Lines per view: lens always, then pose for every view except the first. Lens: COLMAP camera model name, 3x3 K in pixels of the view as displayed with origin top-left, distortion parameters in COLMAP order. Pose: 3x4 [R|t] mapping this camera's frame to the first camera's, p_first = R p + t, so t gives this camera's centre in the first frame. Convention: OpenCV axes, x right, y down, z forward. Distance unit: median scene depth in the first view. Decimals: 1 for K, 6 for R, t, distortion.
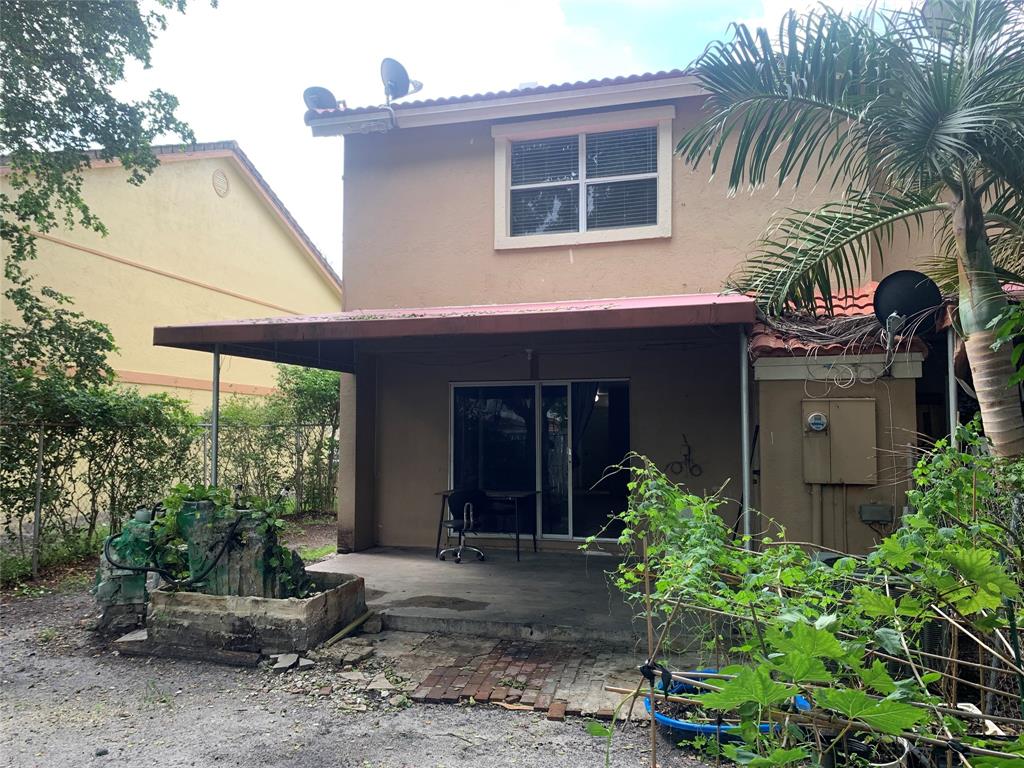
lens RADIAL K [[773.1, 0, 489.6], [0, 773.1, 381.1], [0, 0, 1]] dist [0.022904, -0.025541]
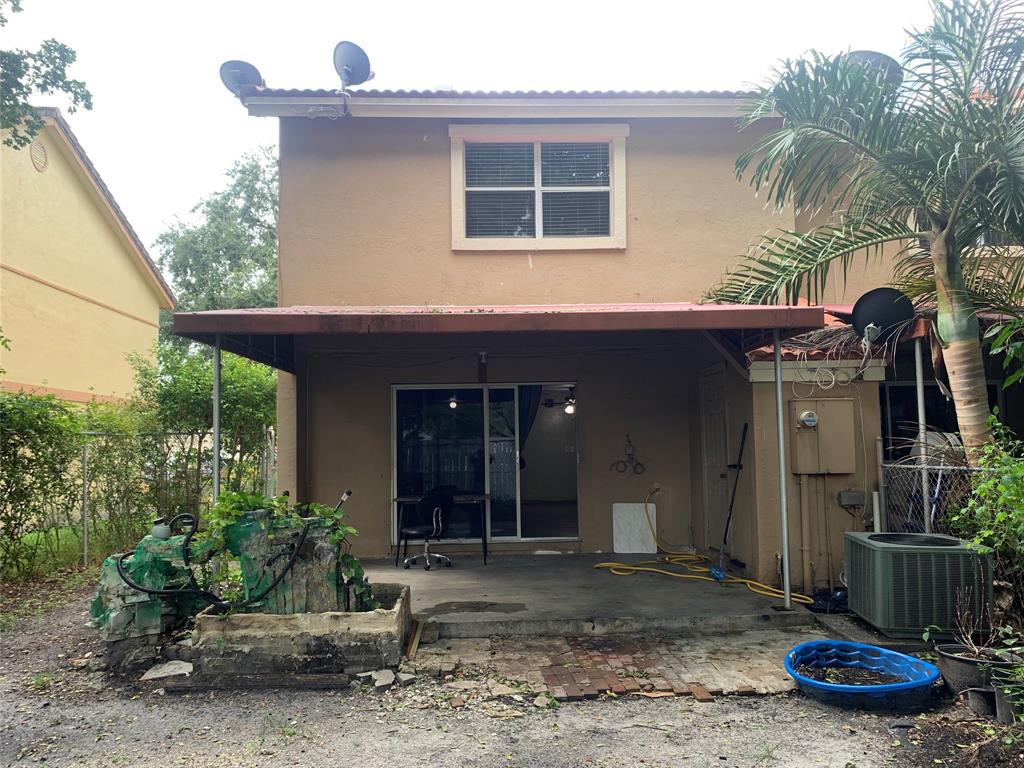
lens RADIAL K [[773.1, 0, 514.0], [0, 773.1, 384.6], [0, 0, 1]] dist [0.022904, -0.025541]
pose [[0.952938, 0.008543, 0.303044, -0.326258], [-0.005748, 0.999932, -0.010113, 0.016404], [-0.303110, 0.007895, 0.952923, 0.057068]]
